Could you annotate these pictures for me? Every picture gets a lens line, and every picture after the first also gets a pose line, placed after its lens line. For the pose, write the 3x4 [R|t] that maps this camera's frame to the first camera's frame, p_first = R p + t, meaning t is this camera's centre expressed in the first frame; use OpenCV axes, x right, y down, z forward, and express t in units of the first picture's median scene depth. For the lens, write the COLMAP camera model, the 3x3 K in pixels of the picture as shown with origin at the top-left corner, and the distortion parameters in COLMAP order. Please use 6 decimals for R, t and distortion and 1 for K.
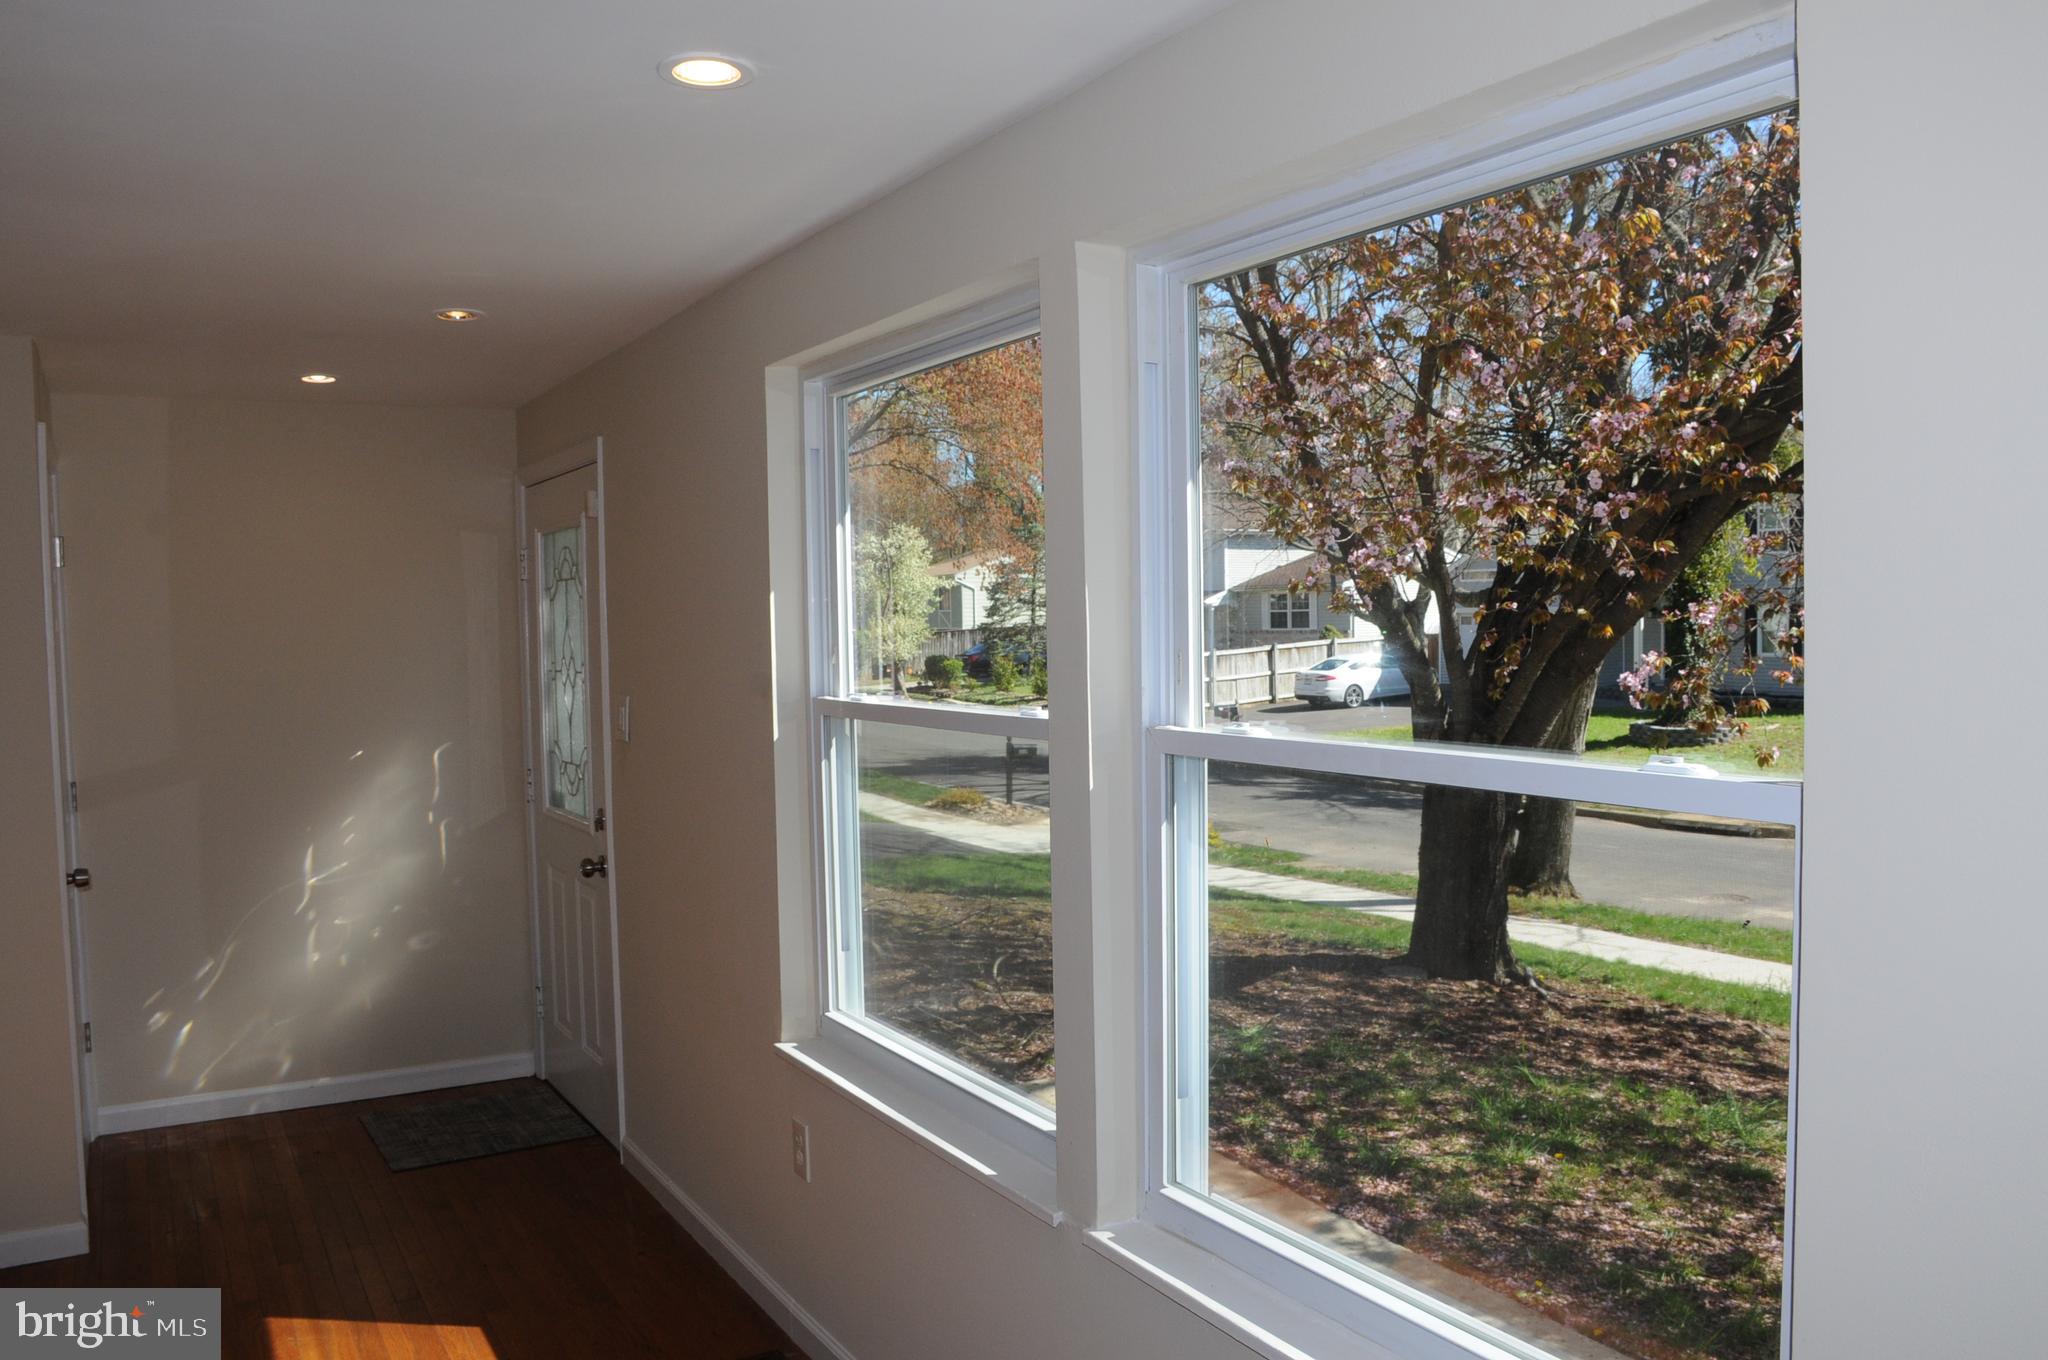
lens RADIAL K [[1585.9, 0, 1020.8], [0, 1585.9, 692.5], [0, 0, 1]] dist [-0.145721, 0.098663]
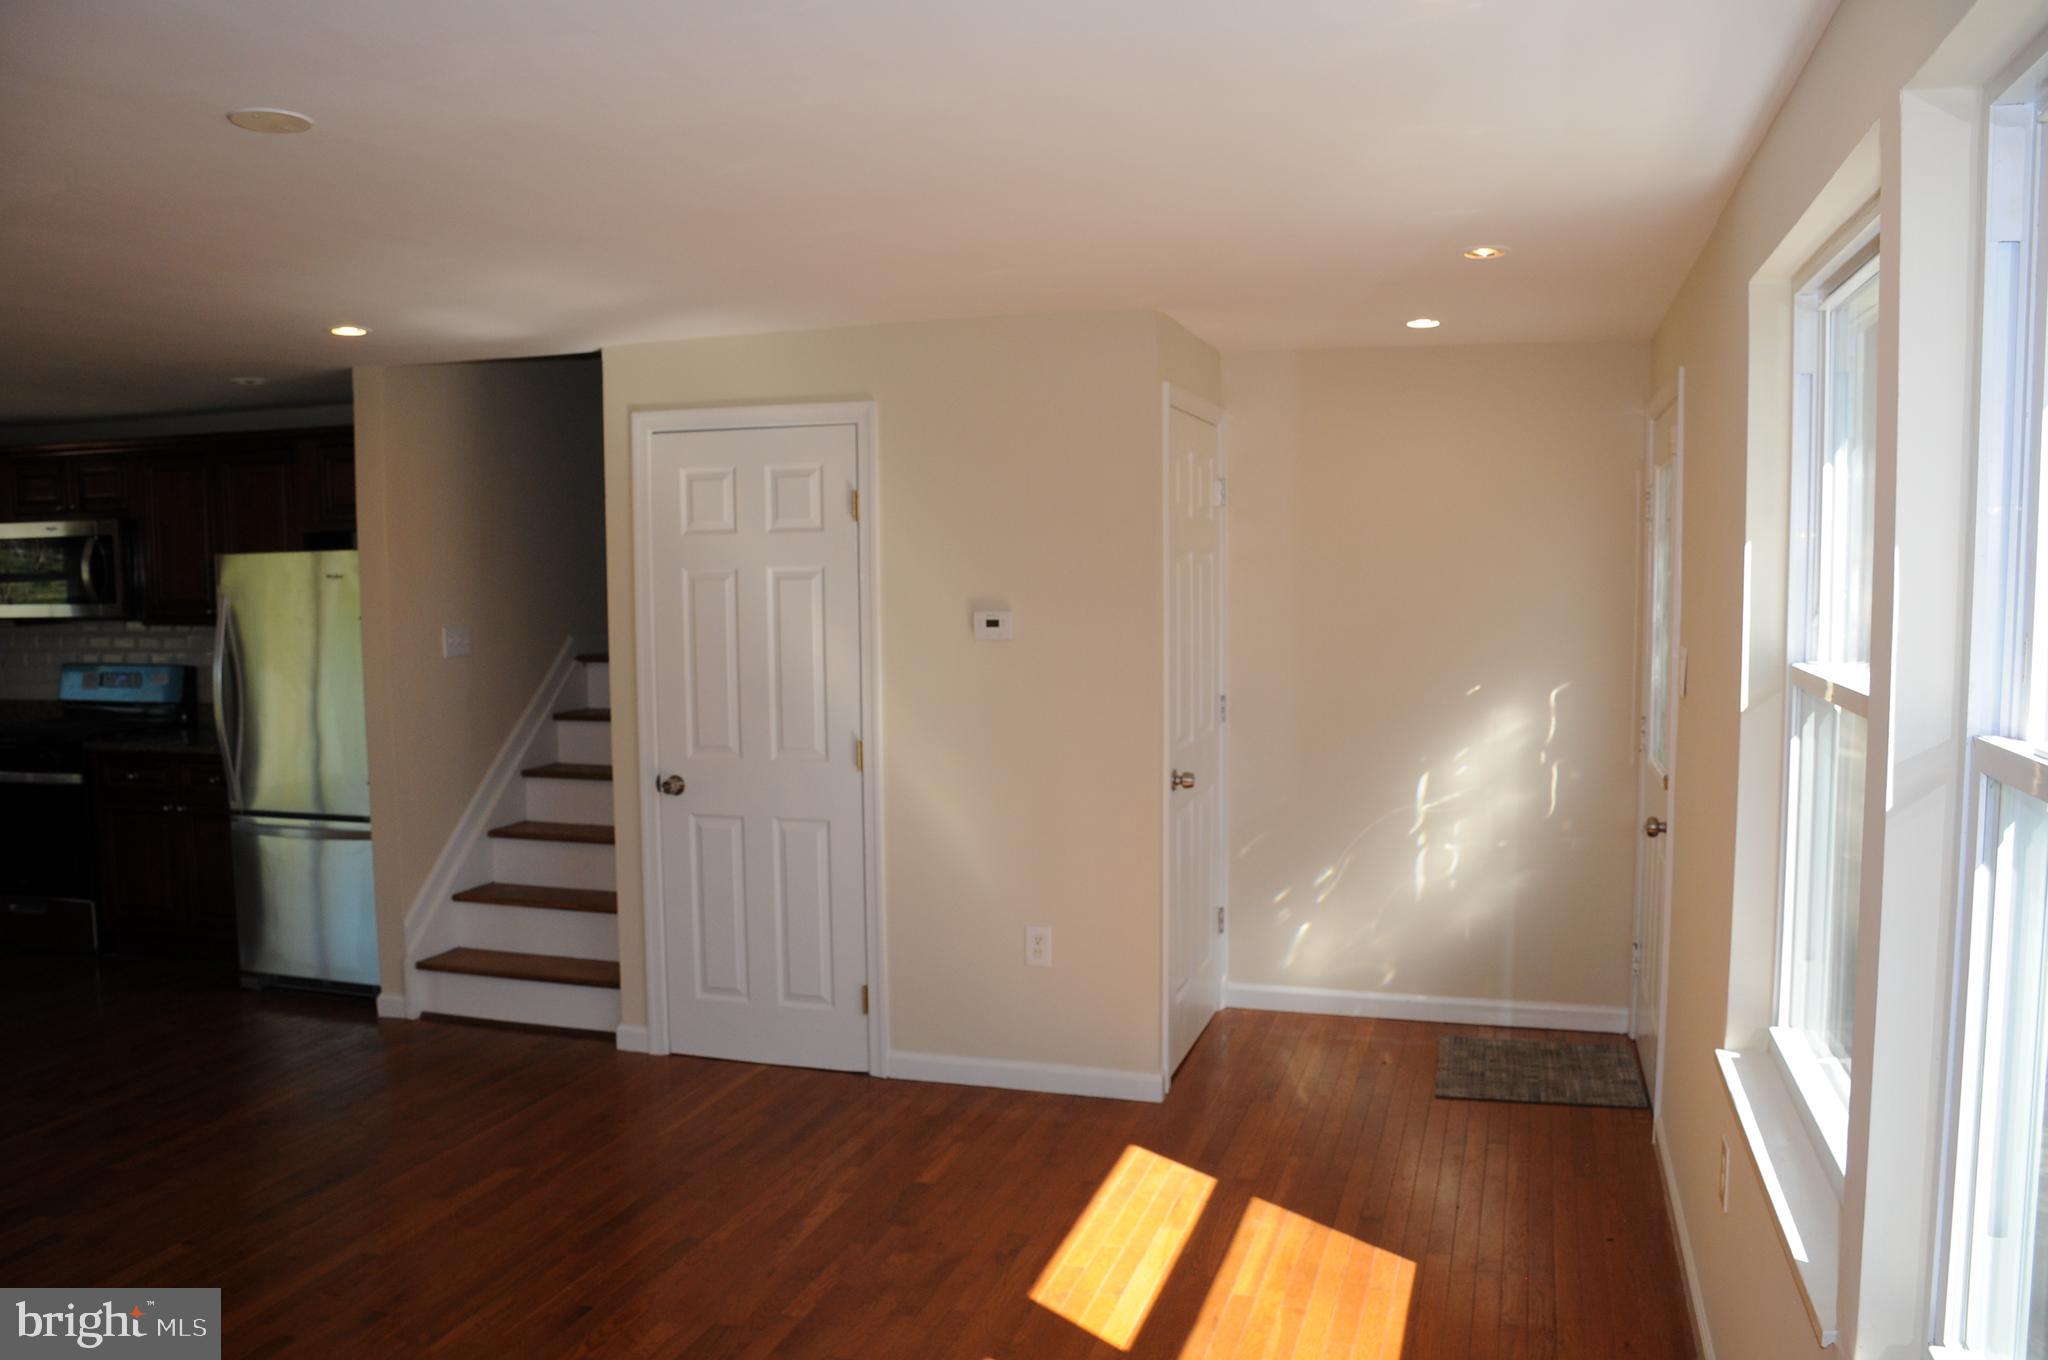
lens RADIAL K [[1585.9, 0, 1020.8], [0, 1585.9, 692.5], [0, 0, 1]] dist [-0.145721, 0.098663]
pose [[0.676096, 0.073638, -0.733124, 0.136299], [-0.040571, 0.997204, 0.062749, -0.011241], [0.735695, -0.012681, 0.677194, 0.084348]]
